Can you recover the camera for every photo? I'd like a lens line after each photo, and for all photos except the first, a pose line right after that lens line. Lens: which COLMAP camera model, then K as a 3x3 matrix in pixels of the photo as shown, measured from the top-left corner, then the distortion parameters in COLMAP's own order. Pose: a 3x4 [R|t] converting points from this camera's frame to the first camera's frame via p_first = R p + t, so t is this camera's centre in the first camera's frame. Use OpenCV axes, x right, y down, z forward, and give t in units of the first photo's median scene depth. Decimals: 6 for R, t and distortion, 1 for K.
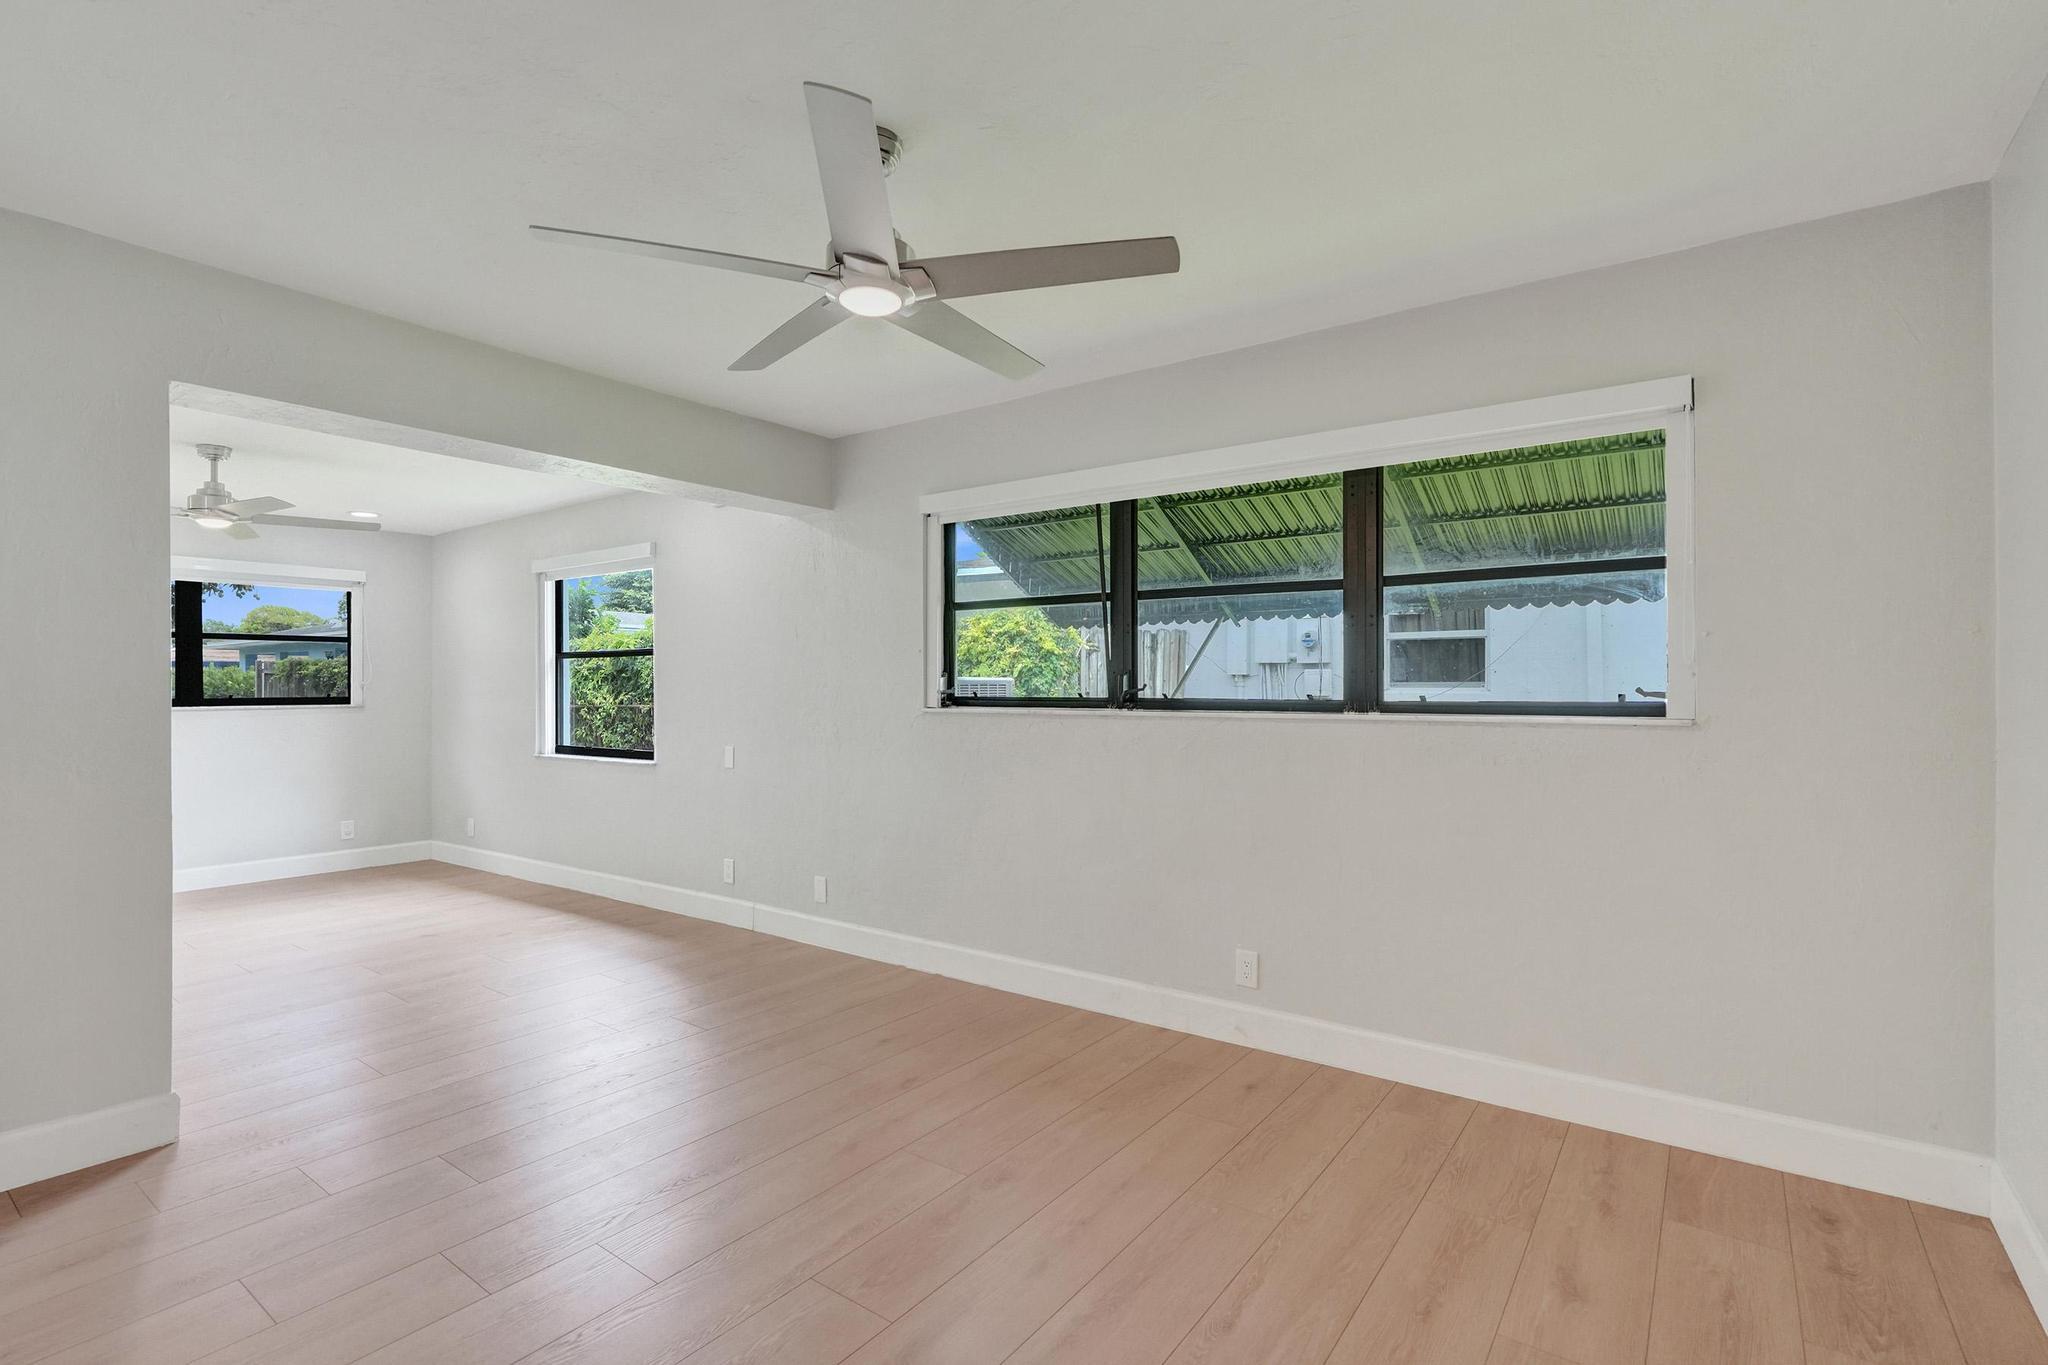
lens RADIAL K [[956.8, 0, 1019.2], [0, 956.8, 676.7], [0, 0, 1]] dist [-0.008234, 0.000421]
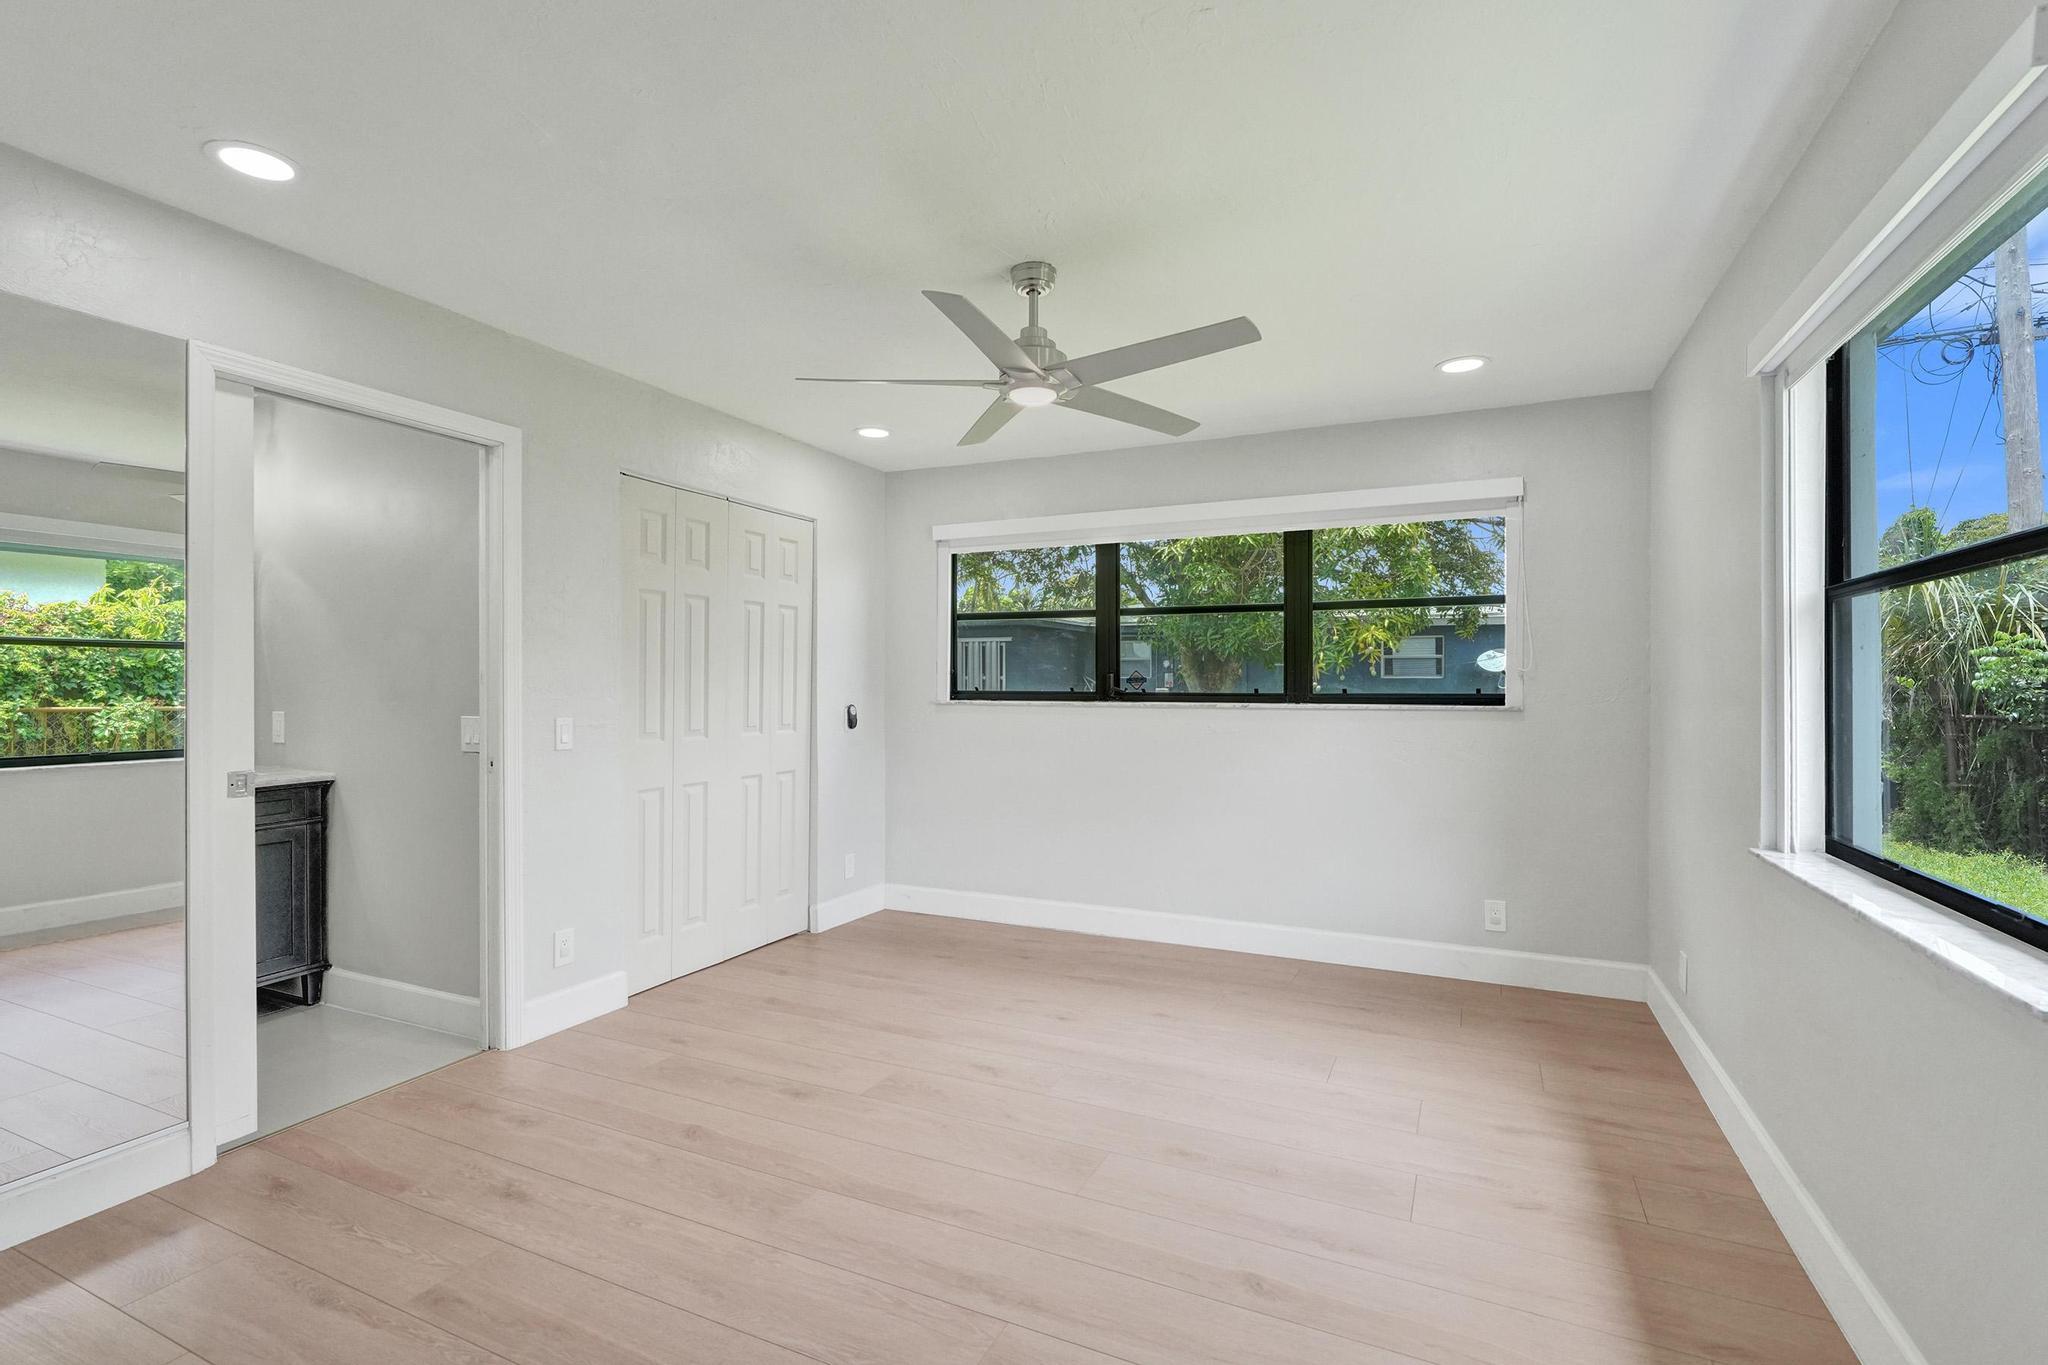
lens RADIAL K [[944.9, 0, 1014.3], [0, 944.9, 688.9], [0, 0, 1]] dist [0.001163, -0.013624]
pose [[0.201275, 0.007617, -0.979505, -0.199122], [0.009794, 0.999904, 0.009789, 0.009828], [0.979486, -0.011564, 0.201181, 0.628003]]
